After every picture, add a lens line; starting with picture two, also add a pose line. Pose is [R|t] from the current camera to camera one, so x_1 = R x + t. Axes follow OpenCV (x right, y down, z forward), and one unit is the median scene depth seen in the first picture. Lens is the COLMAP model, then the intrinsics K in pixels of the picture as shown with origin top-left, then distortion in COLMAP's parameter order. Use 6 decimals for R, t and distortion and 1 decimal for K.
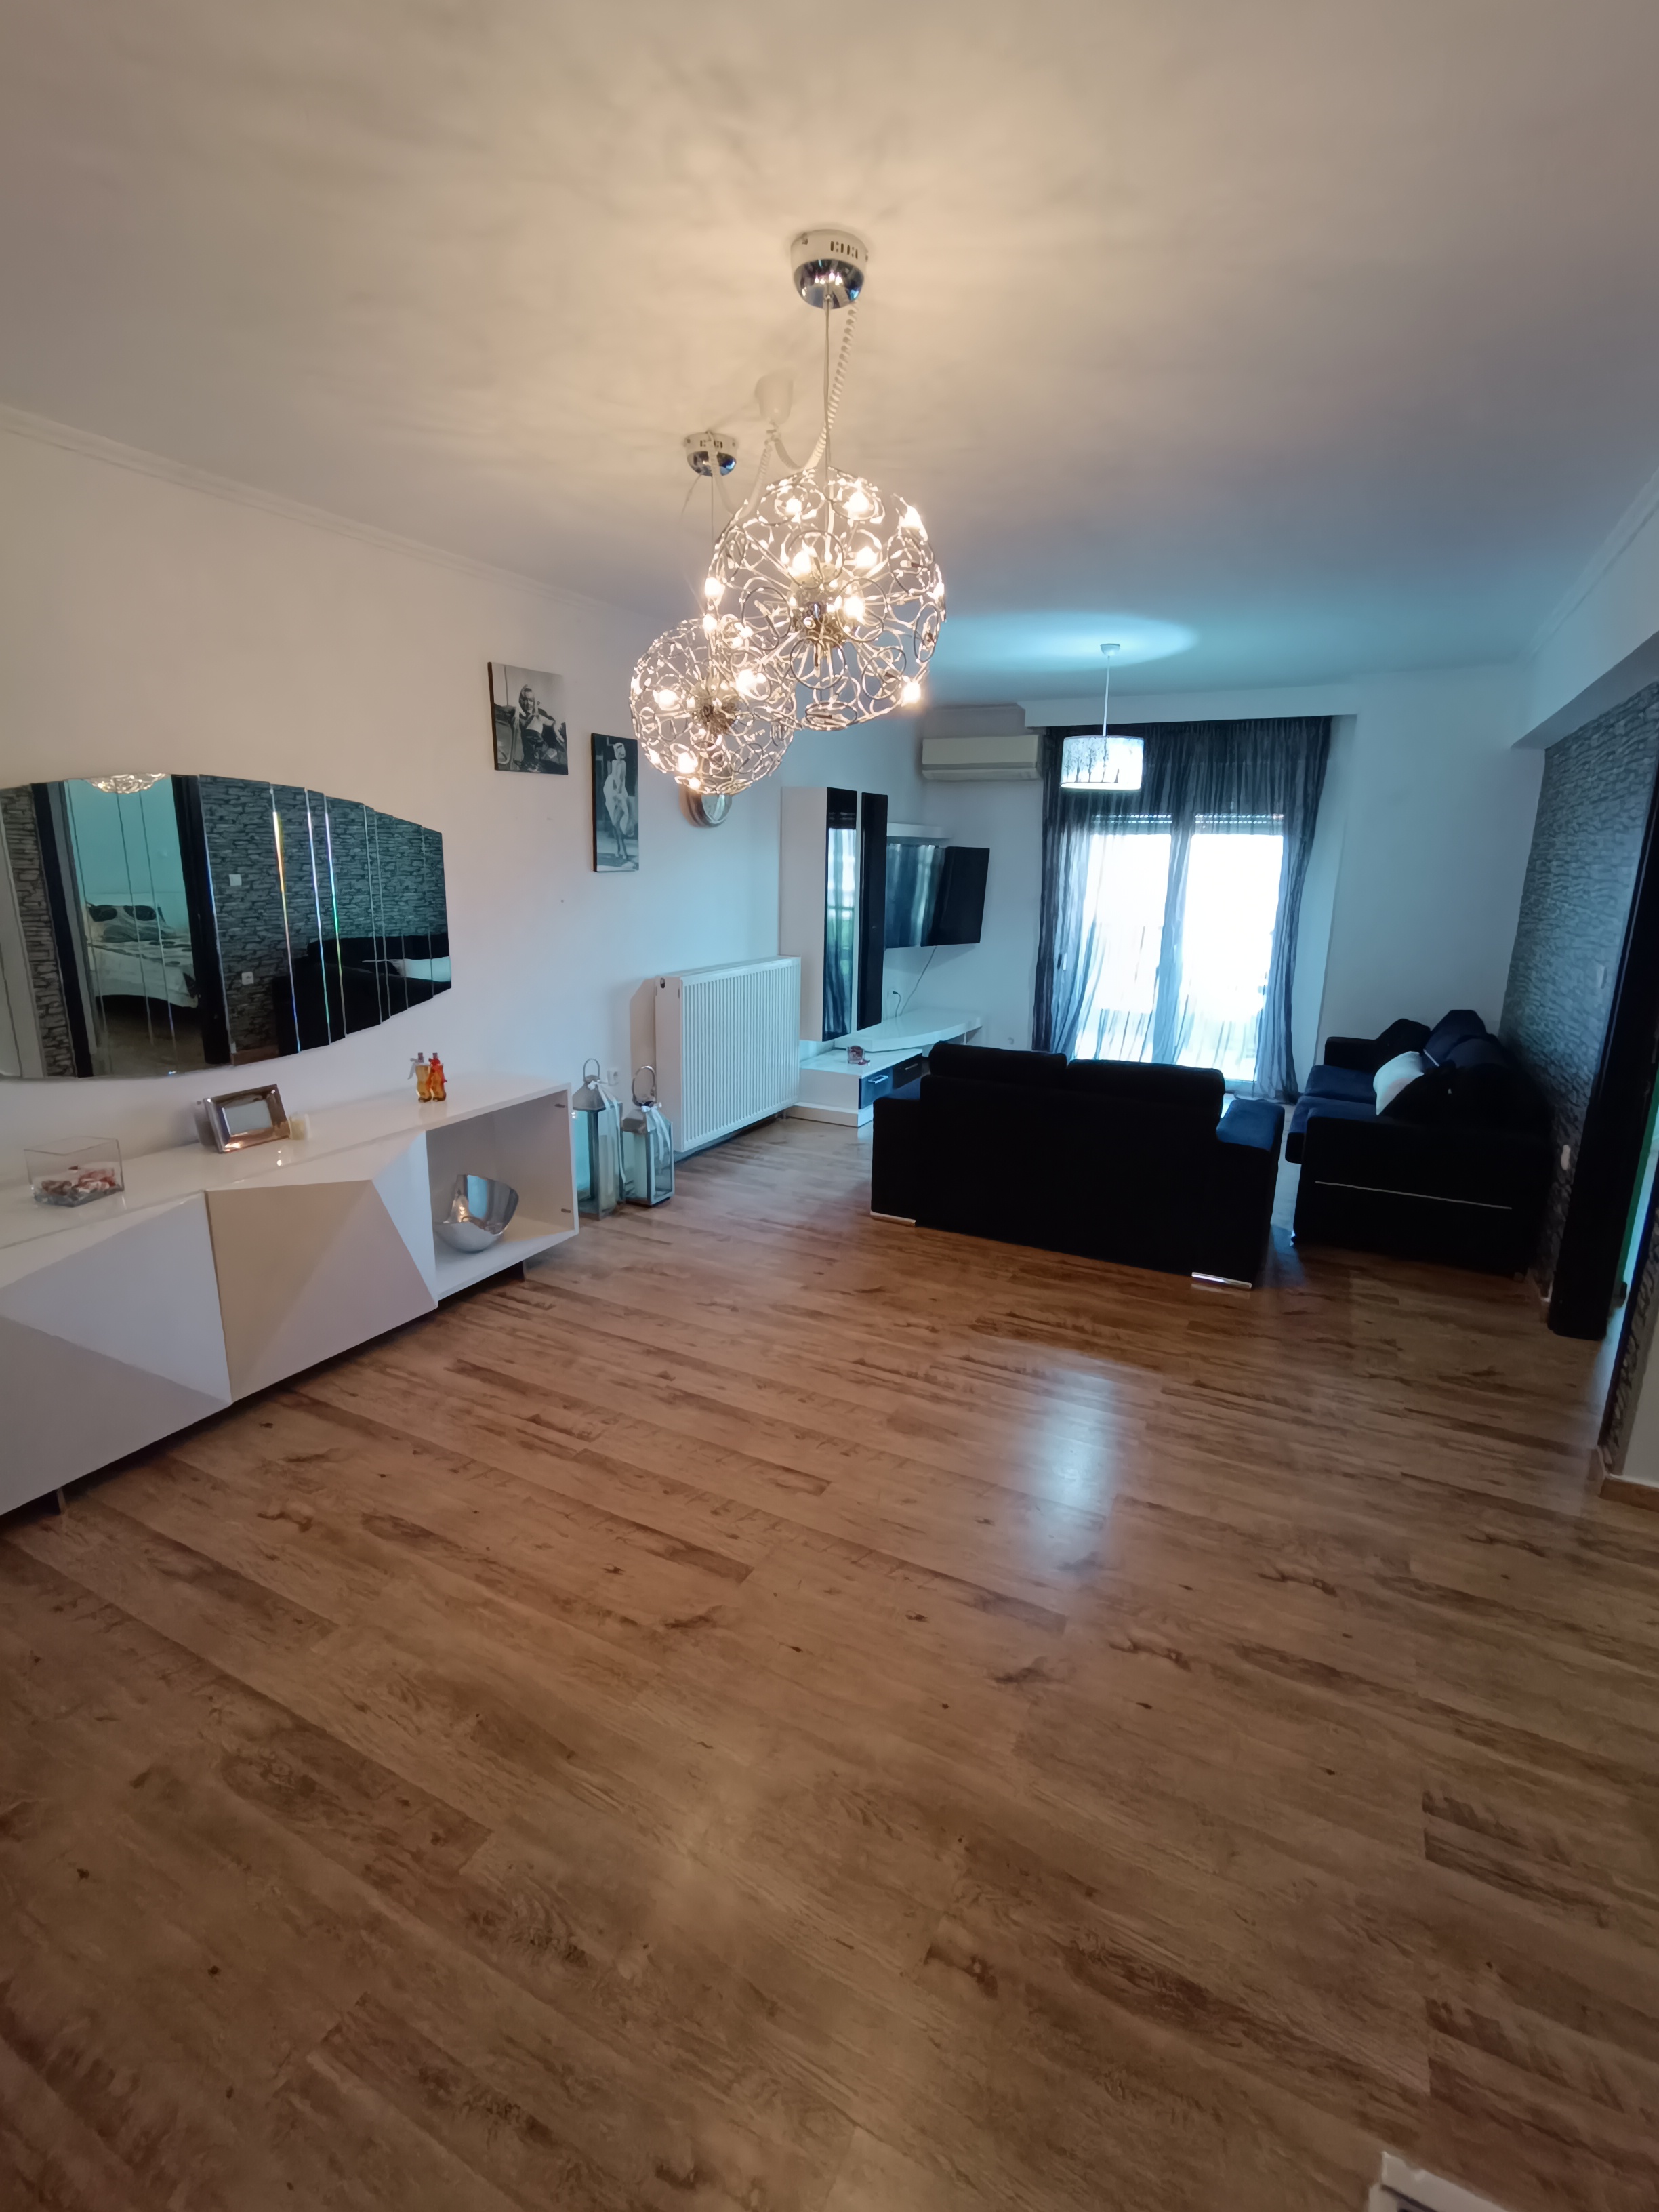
lens RADIAL K [[998.4, 0, 832.4], [0, 998.4, 1092.5], [0, 0, 1]] dist [-0.010546, 0.005166]
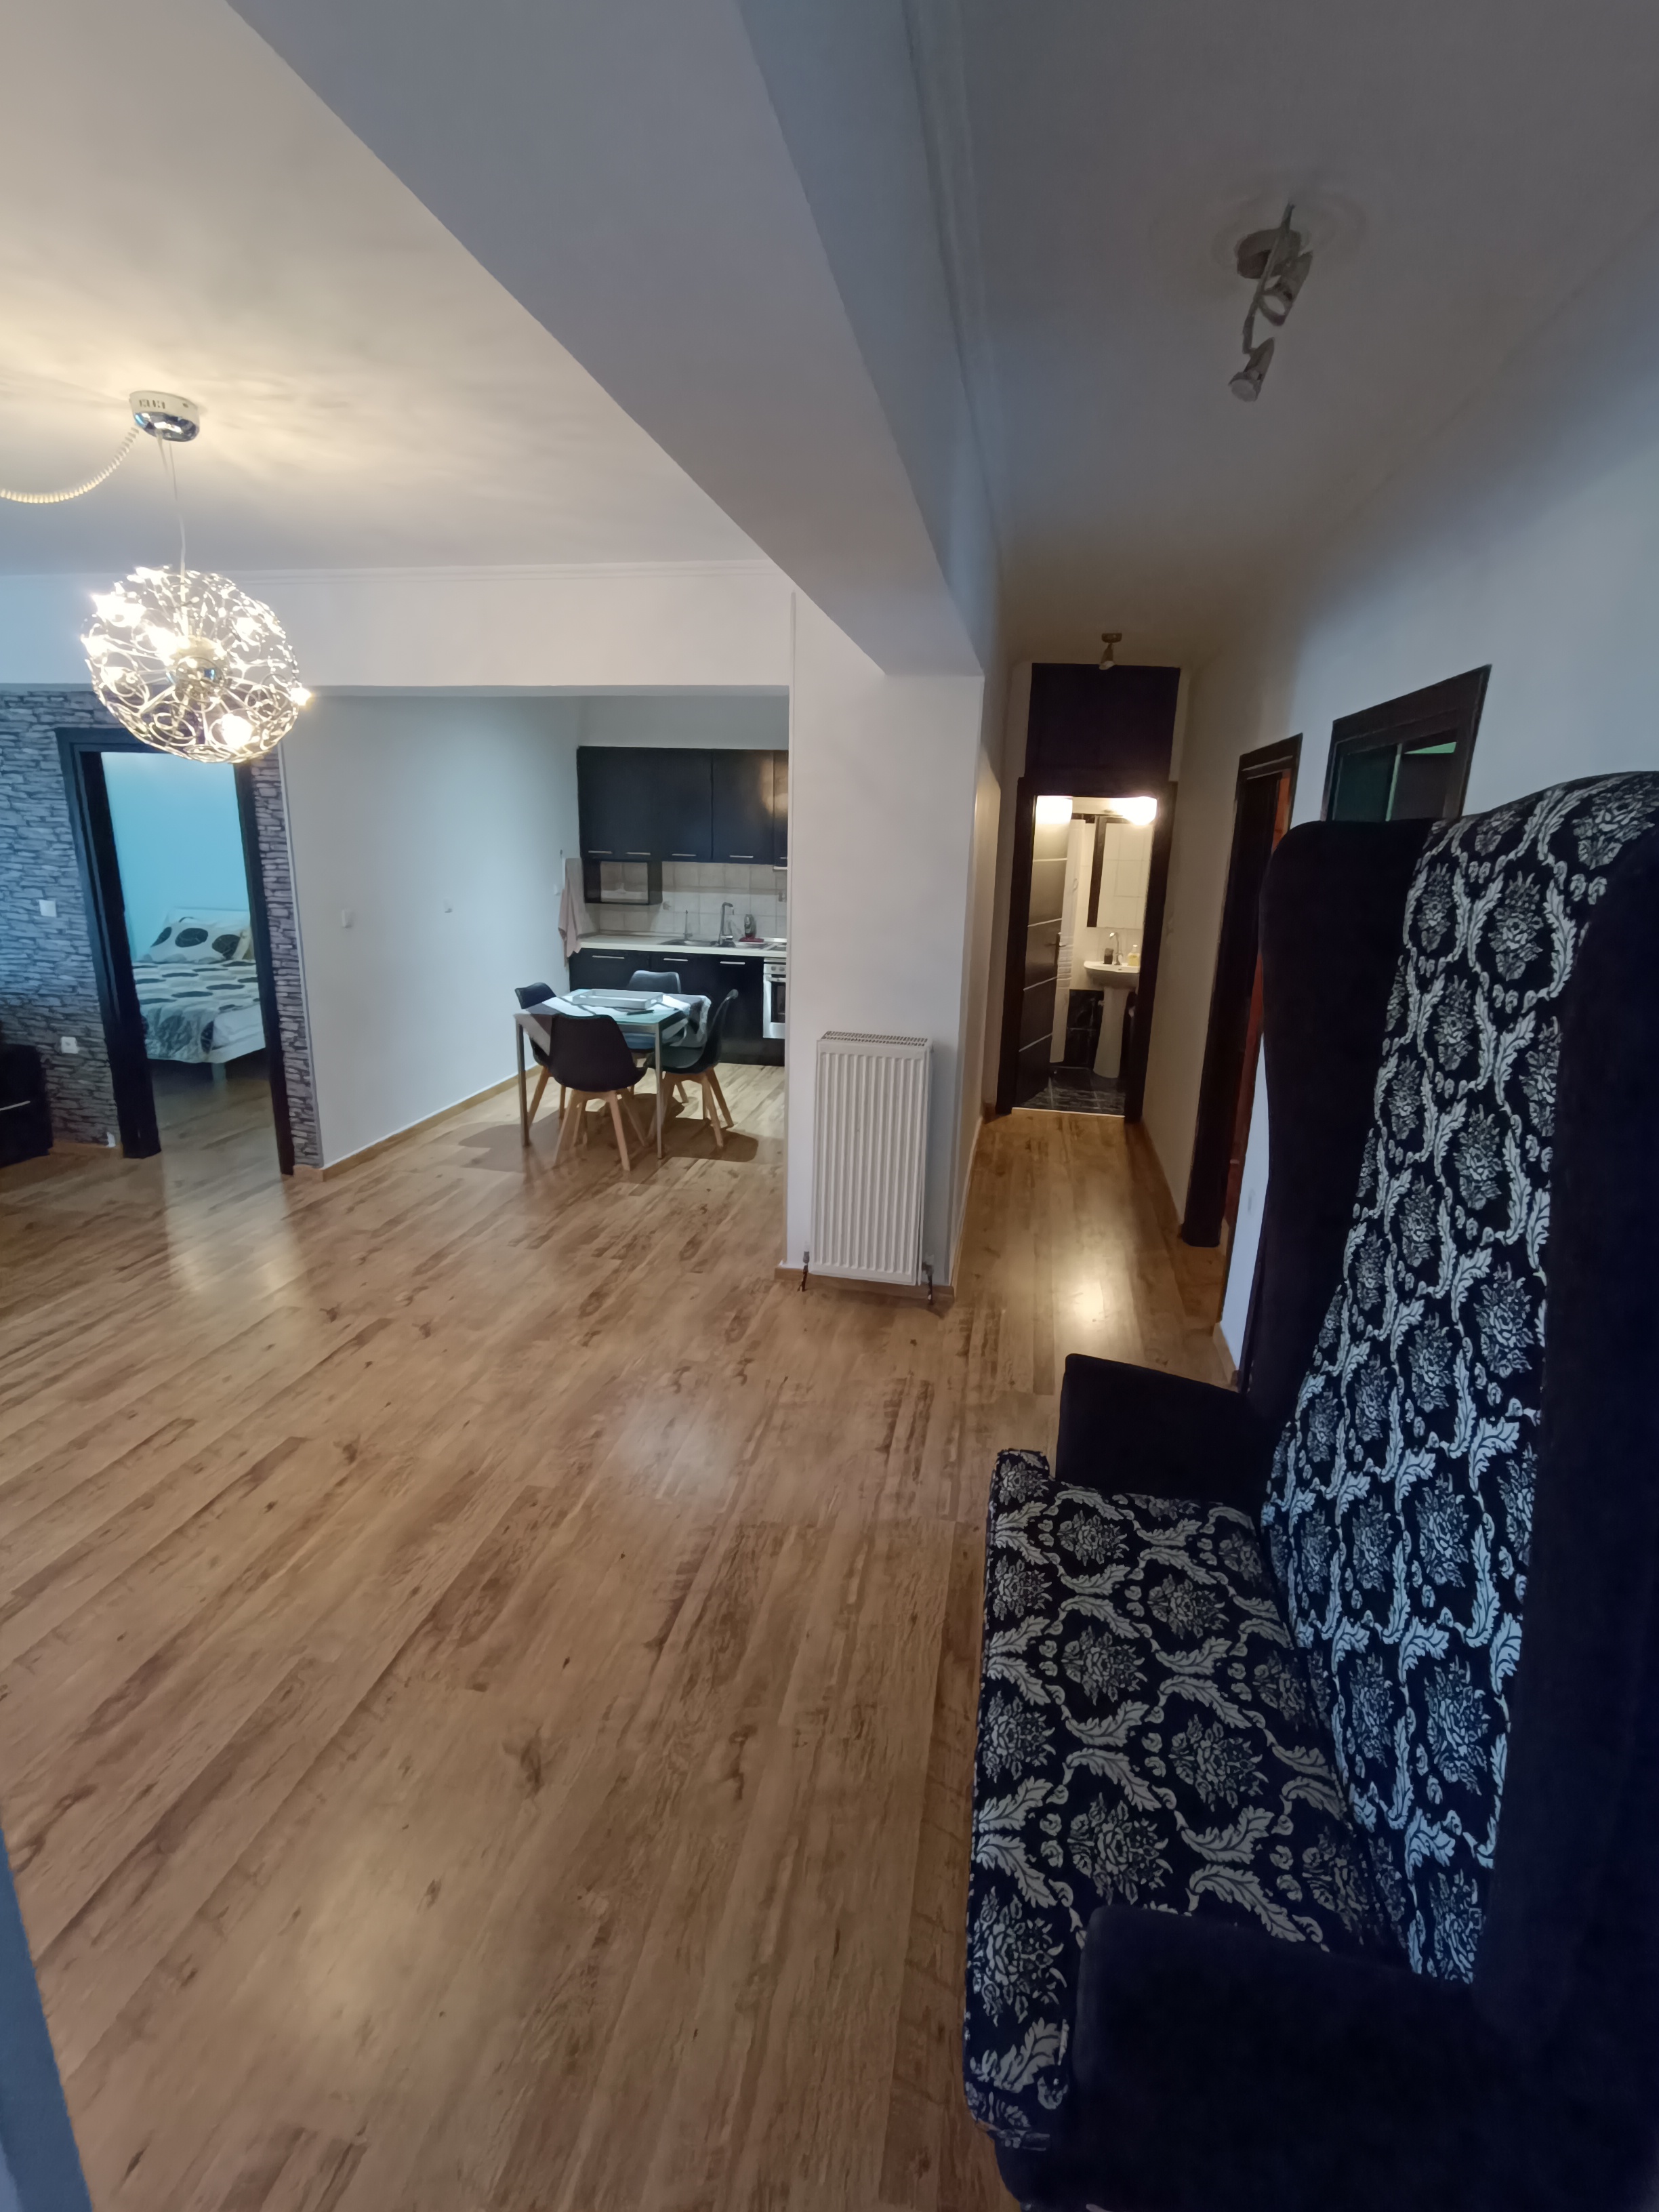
lens RADIAL K [[1017.4, 0, 830.7], [0, 1017.4, 1086.2], [0, 0, 1]] dist [-0.002572, 0.011353]
pose [[-0.272984, -0.263134, 0.925333, -0.990512], [0.198198, 0.925848, 0.321751, -0.147027], [-0.941381, 0.271231, -0.200589, 0.384409]]
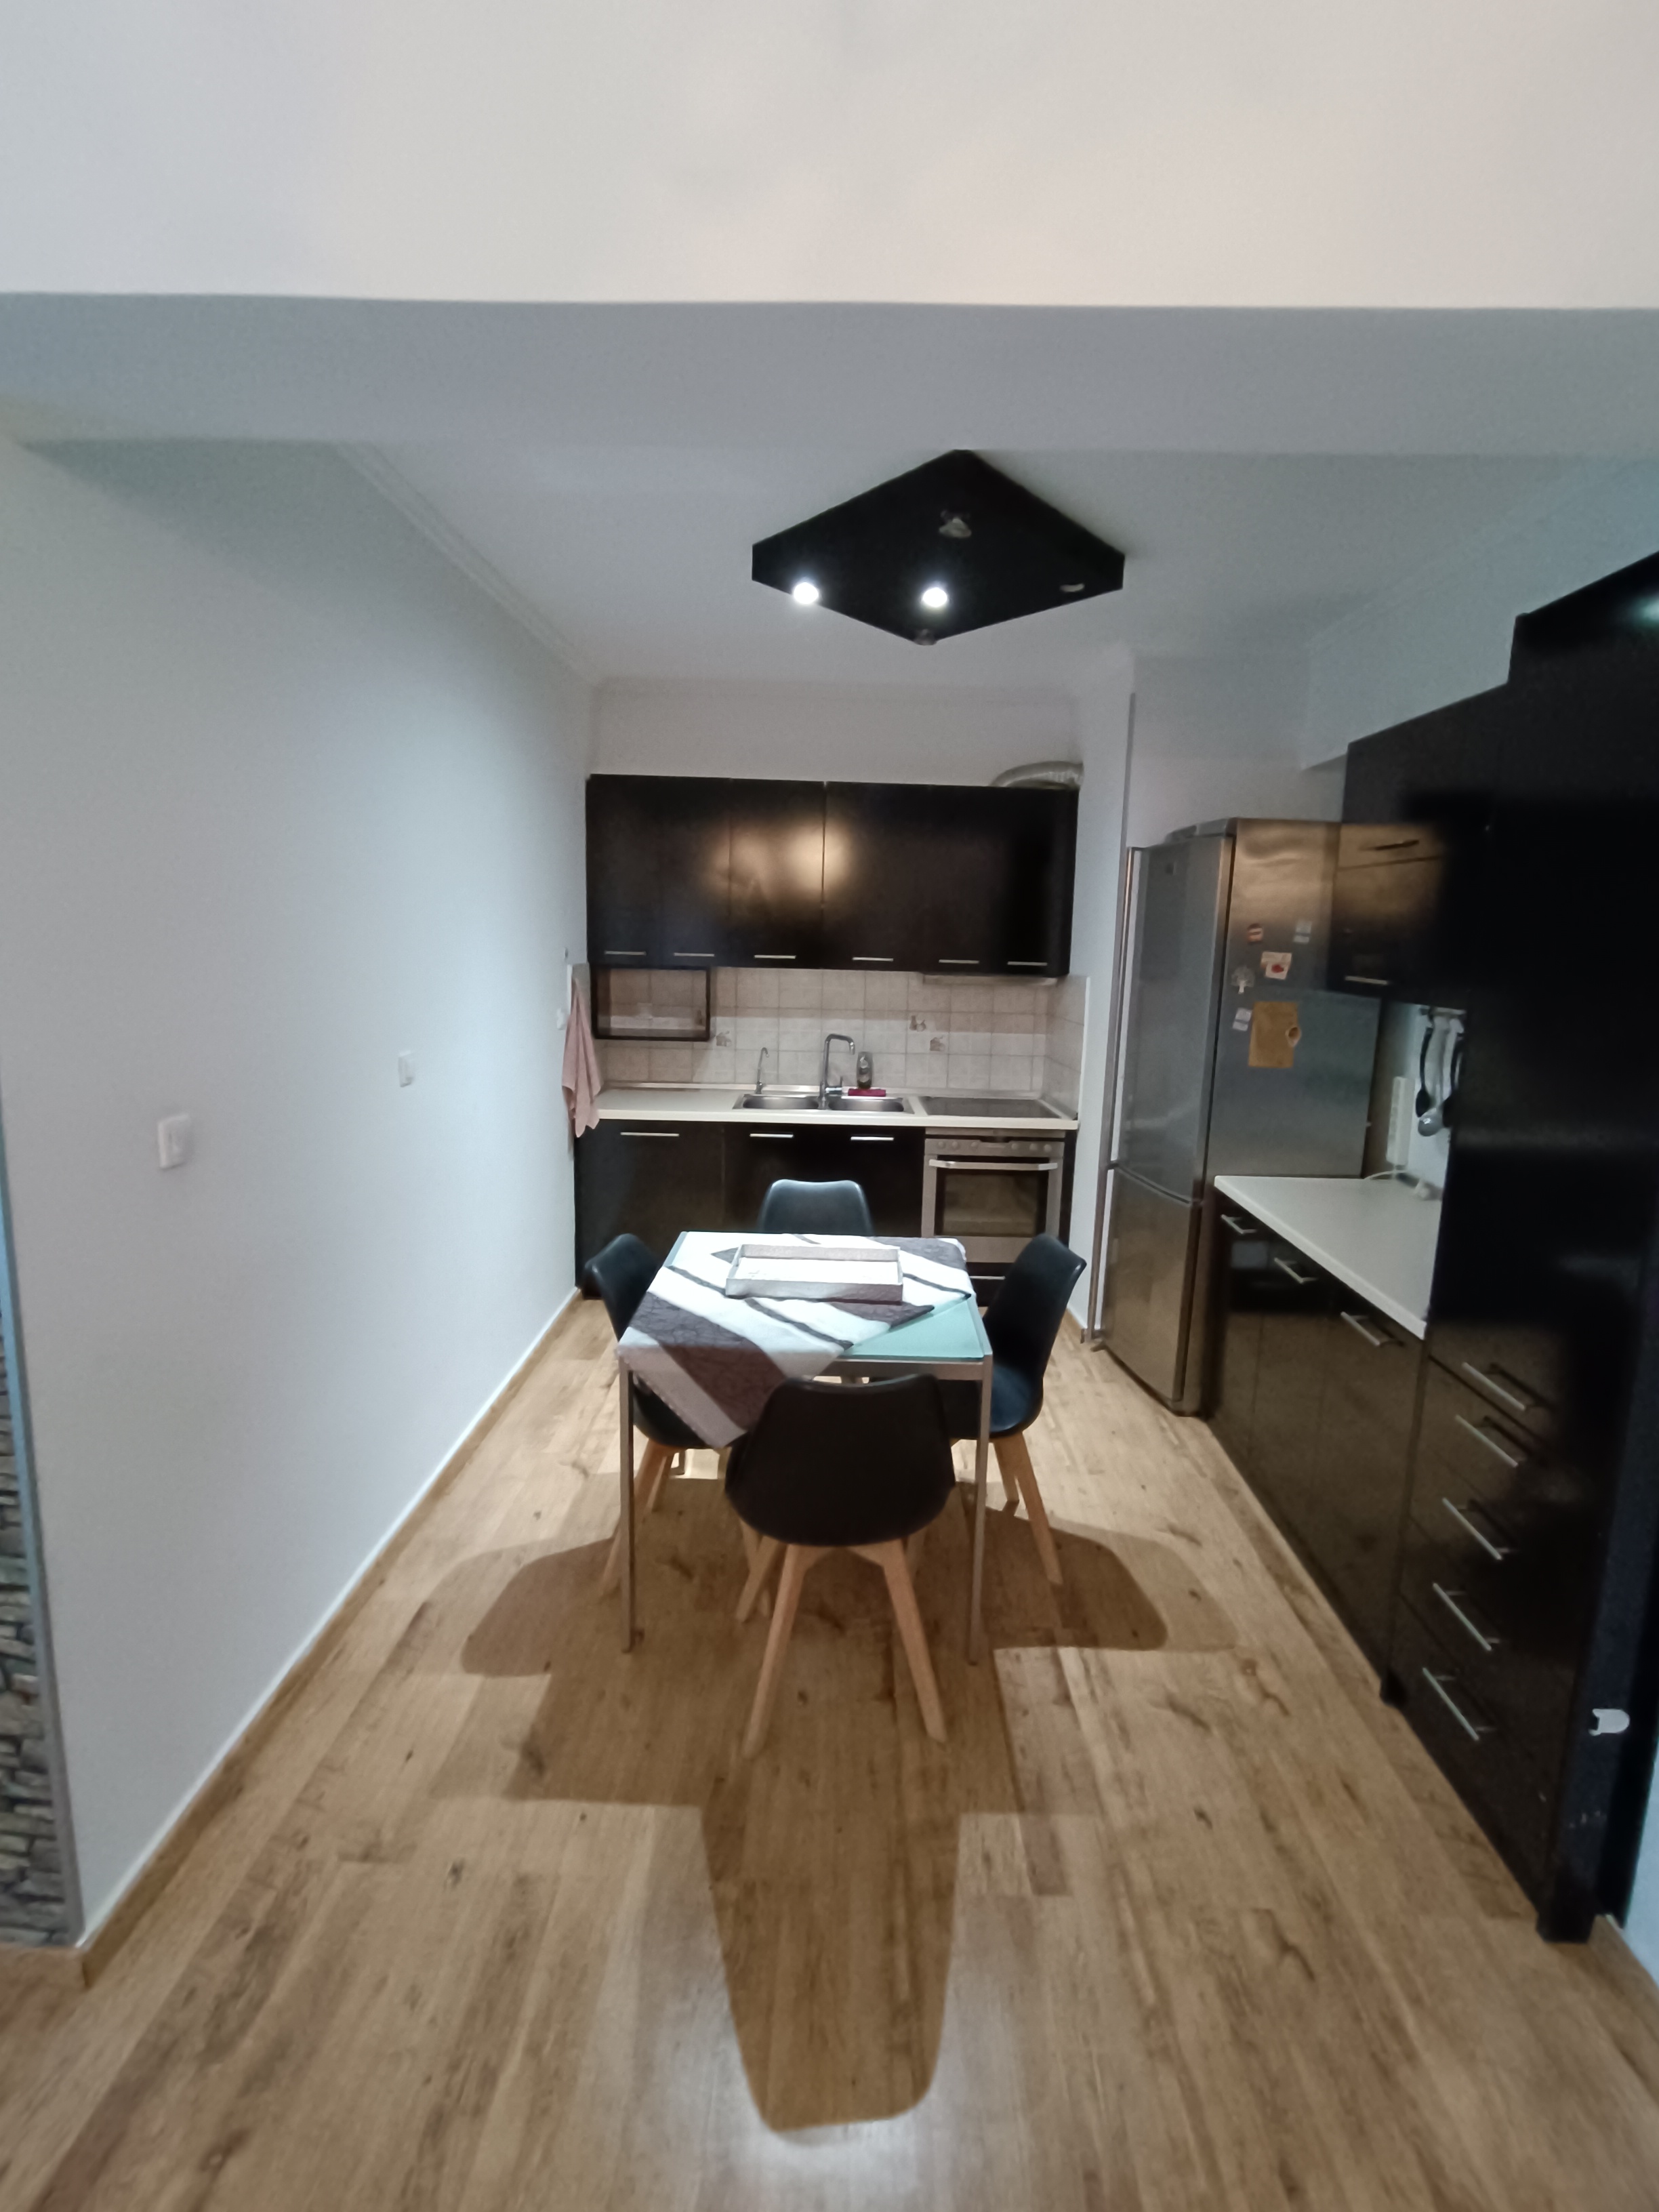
lens RADIAL K [[998.4, 0, 832.4], [0, 998.4, 1092.5], [0, 0, 1]] dist [-0.010546, 0.005166]
pose [[-0.432176, -0.165700, 0.886435, 0.142464], [0.186171, 0.945405, 0.267490, -0.129399], [-0.882363, 0.280631, -0.377733, 0.588740]]
